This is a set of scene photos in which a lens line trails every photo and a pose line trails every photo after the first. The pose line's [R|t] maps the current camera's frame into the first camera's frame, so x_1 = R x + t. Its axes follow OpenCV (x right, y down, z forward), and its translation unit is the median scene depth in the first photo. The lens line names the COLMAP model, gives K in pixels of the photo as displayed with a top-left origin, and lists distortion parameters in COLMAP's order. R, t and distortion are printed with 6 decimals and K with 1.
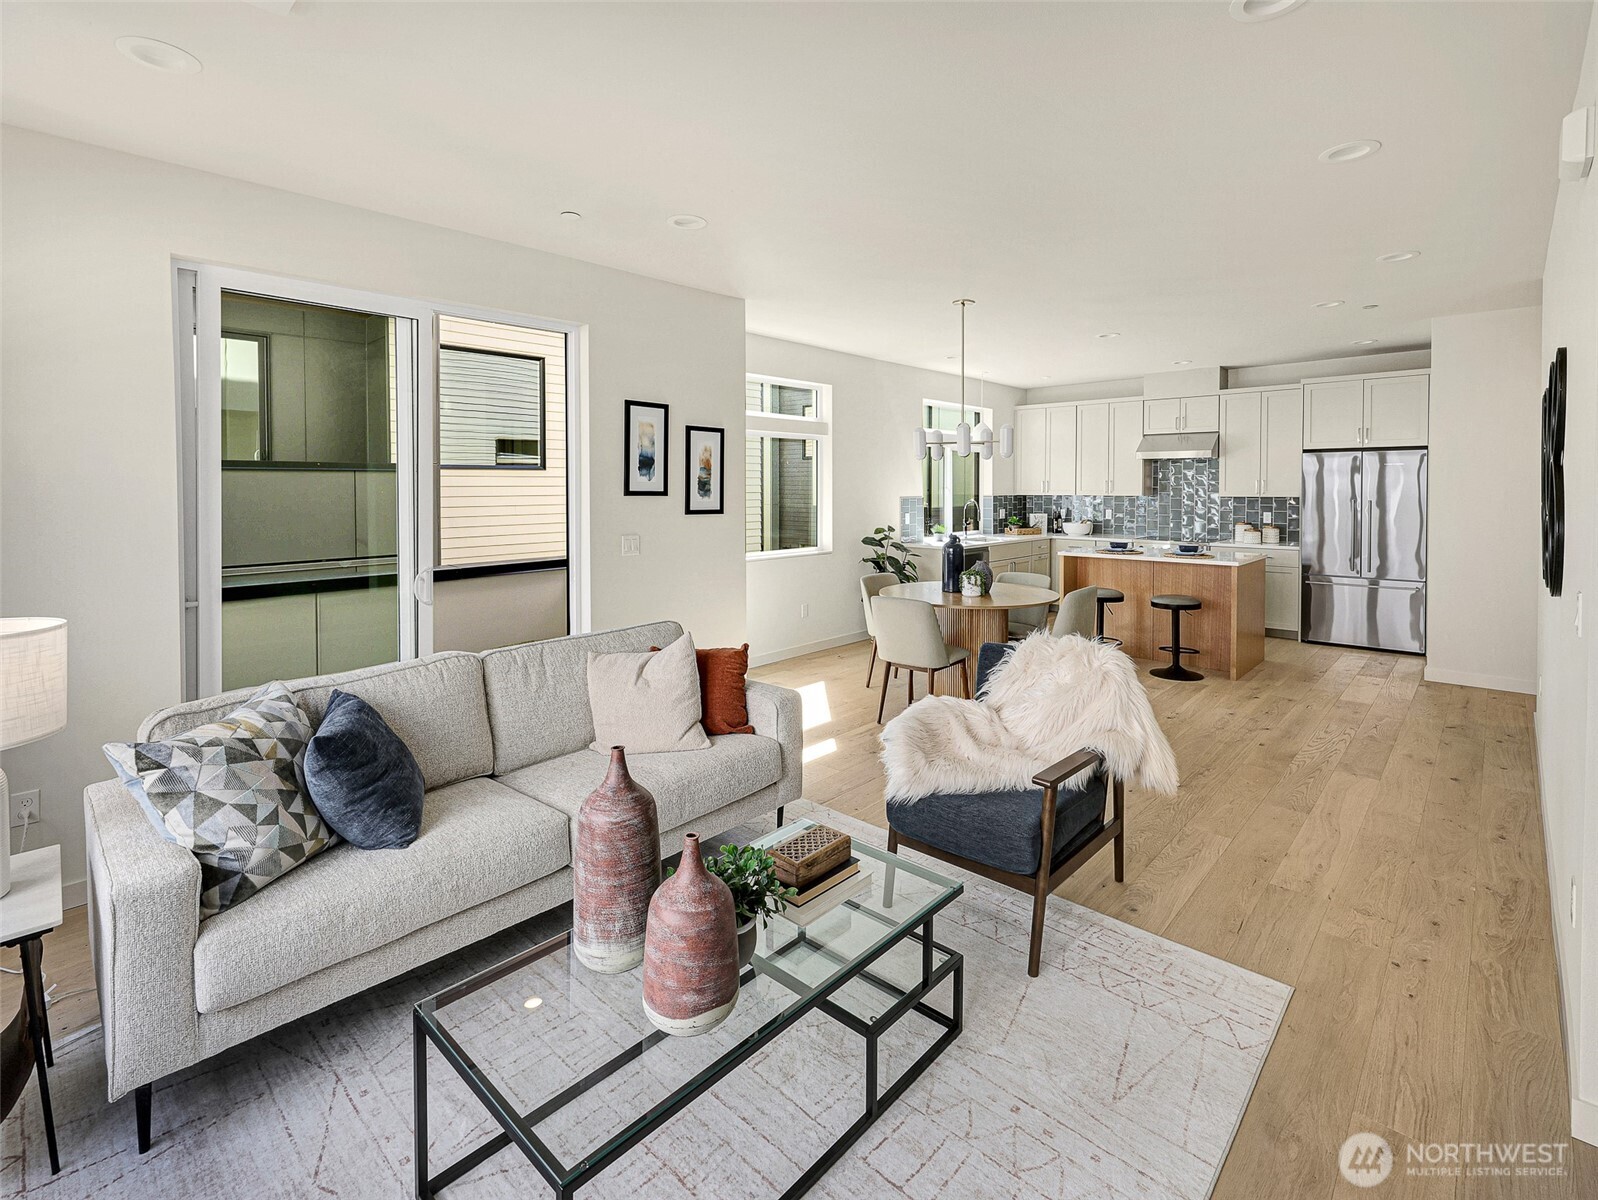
lens RADIAL K [[746.3, 0, 802.3], [0, 746.3, 506.3], [0, 0, 1]] dist [-0.000551, -0.000113]
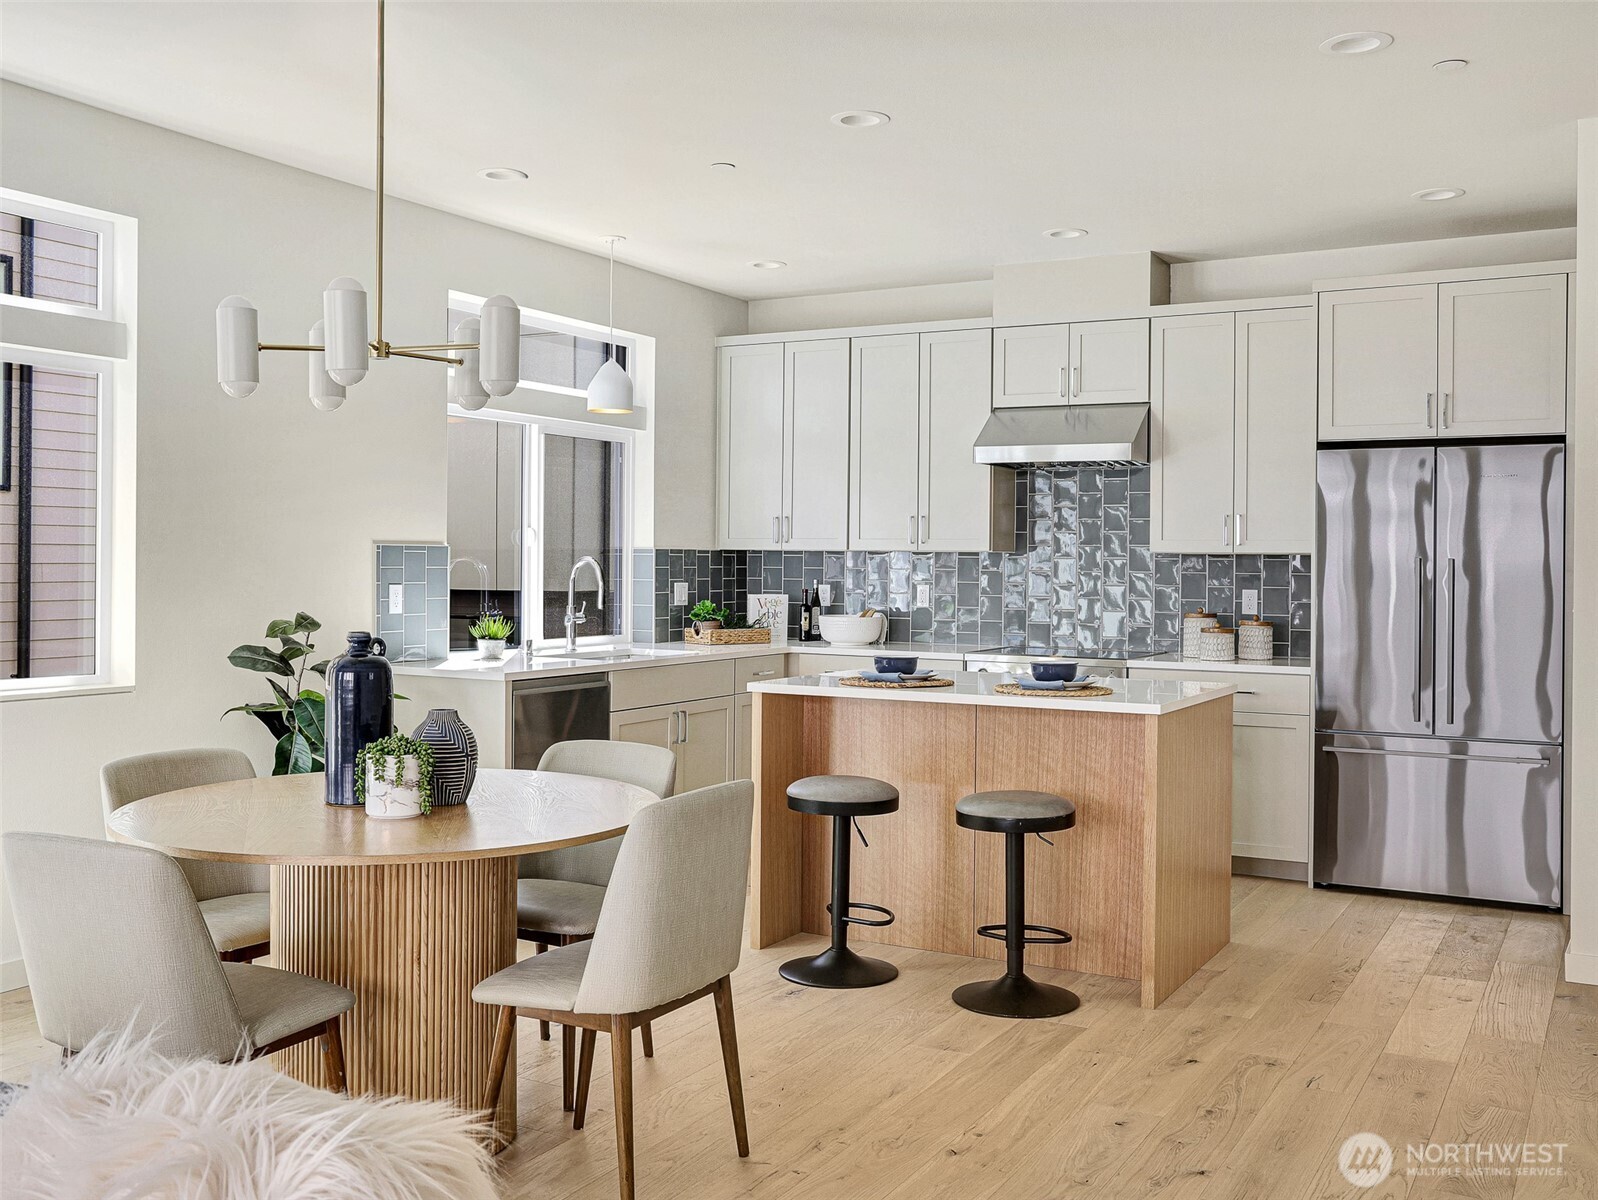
lens RADIAL K [[1519.8, 0, 800.8], [0, 1519.8, 567.2], [0, 0, 1]] dist [-0.018310, 0.002146]
pose [[0.970500, 0.010584, 0.240870, 0.161113], [-0.005582, 0.999755, -0.021437, 0.016080], [-0.241038, 0.019460, 0.970321, 0.209850]]
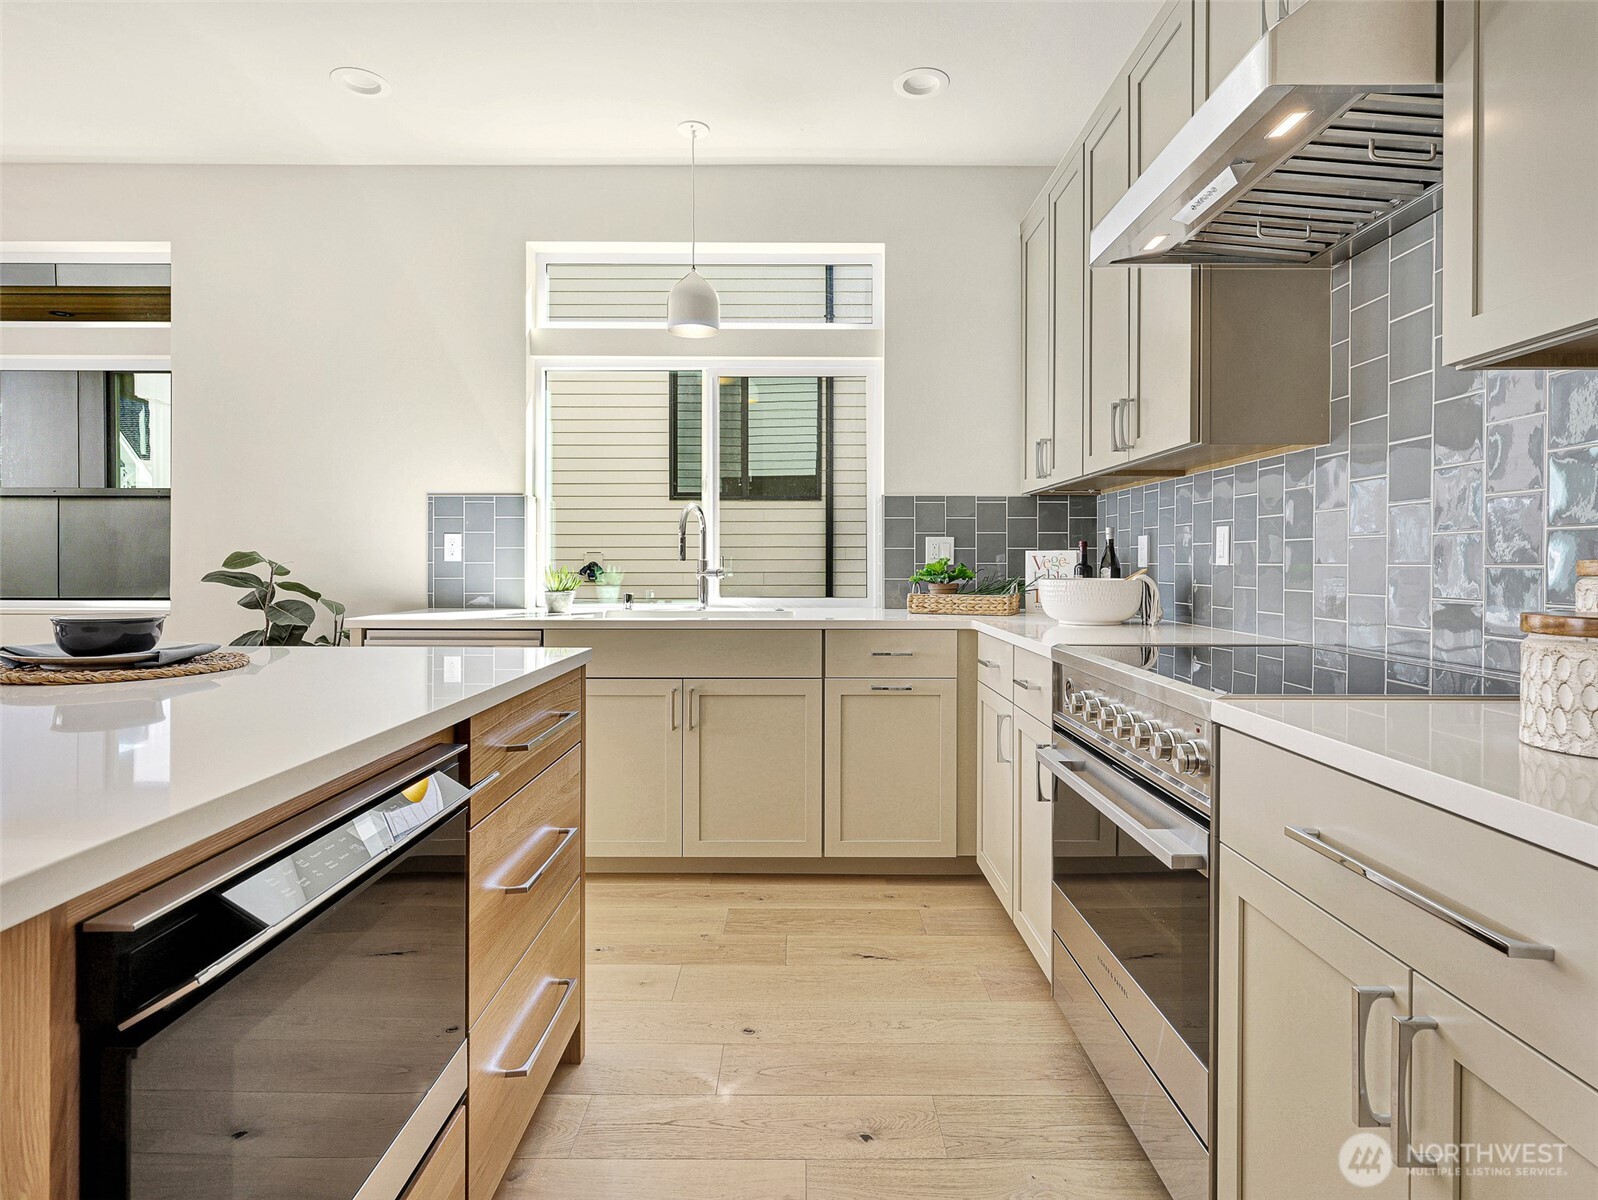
lens RADIAL K [[856.6, 0, 785.9], [0, 856.6, 566.1], [0, 0, 1]] dist [-0.012579, -0.001235]
pose [[0.666429, 0.010899, -0.745489, 0.628574], [-0.029019, 0.999515, -0.011328, 0.029010], [0.745004, 0.029182, 0.666422, 0.859978]]
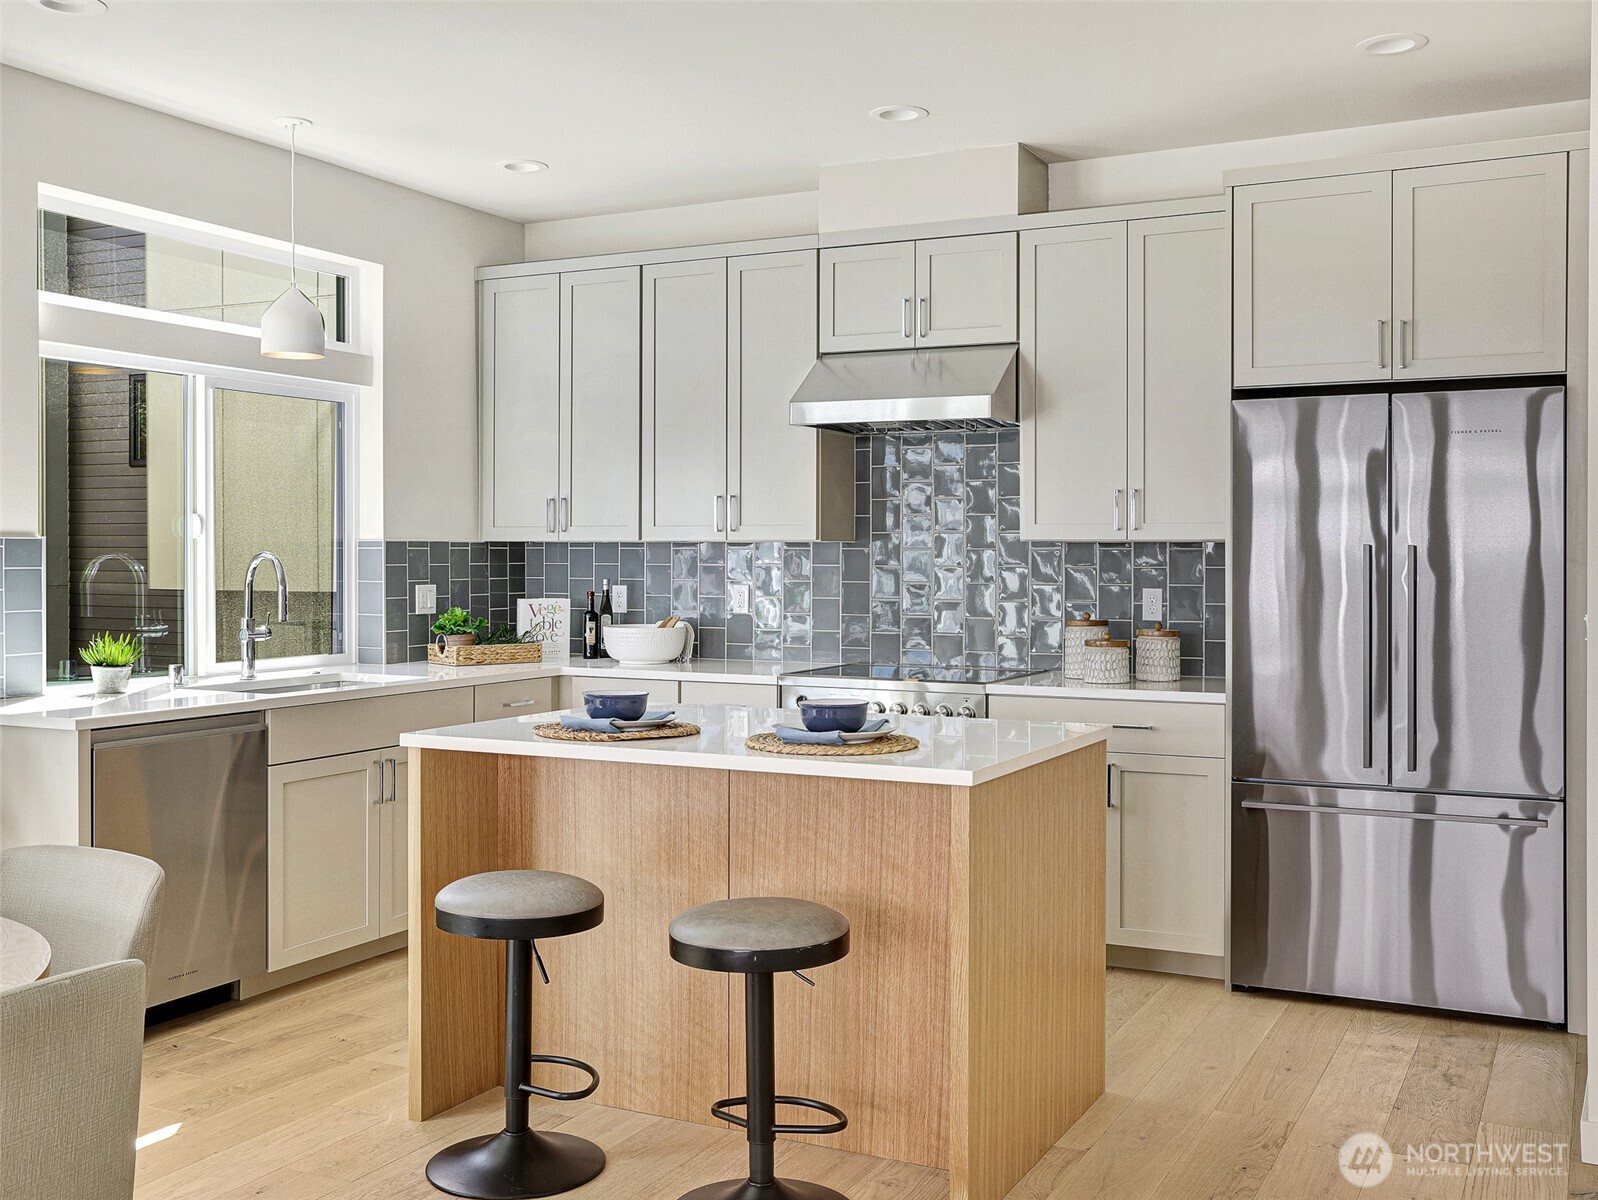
lens RADIAL K [[1605.0, 0, 796.9], [0, 1605.0, 565.4], [0, 0, 1]] dist [-0.014772, 0.024752]
pose [[0.960954, 0.002765, 0.276695, 0.286426], [0.002599, 0.999816, -0.019019, 0.011339], [-0.276697, 0.018995, 0.960770, 0.372946]]
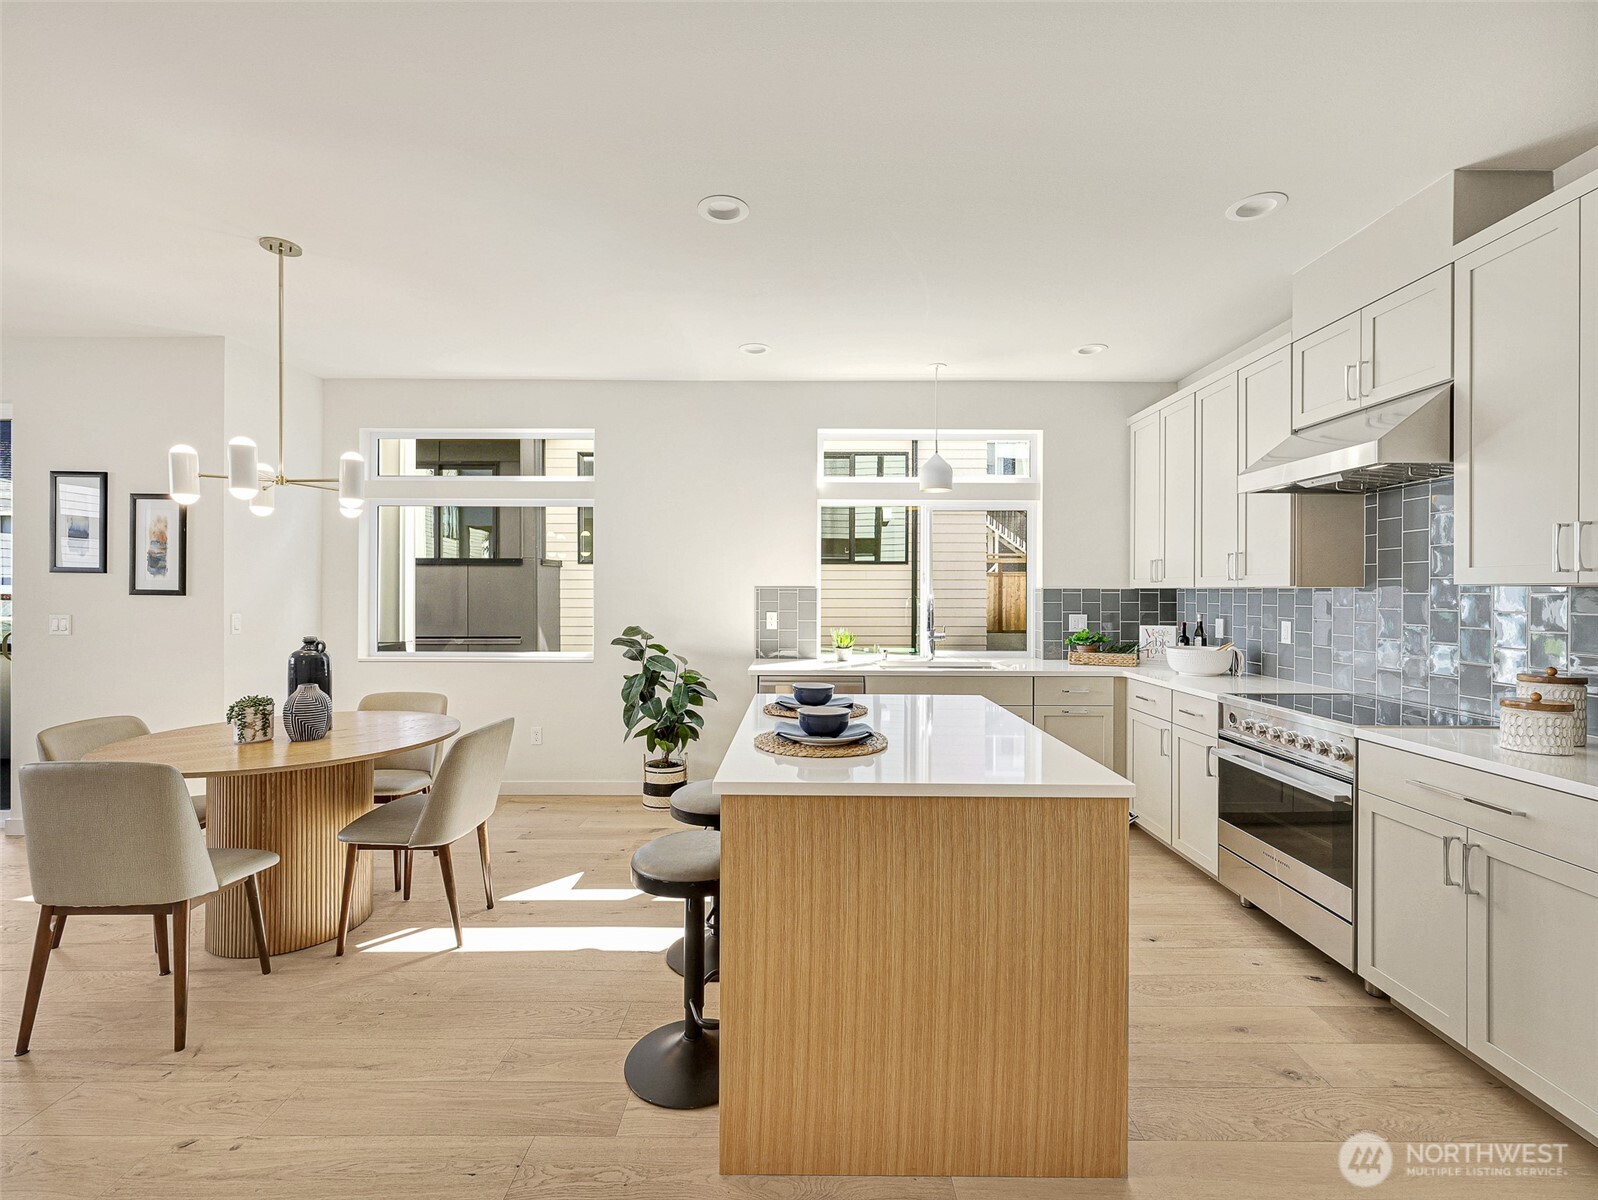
lens RADIAL K [[711.5, 0, 801.5], [0, 711.5, 594.9], [0, 0, 1]] dist [-0.001186, 0.000105]
pose [[0.679938, 0.008554, -0.733220, 0.625731], [-0.024676, 0.999633, -0.011221, 0.000821], [0.732855, 0.025723, 0.679899, 0.633565]]
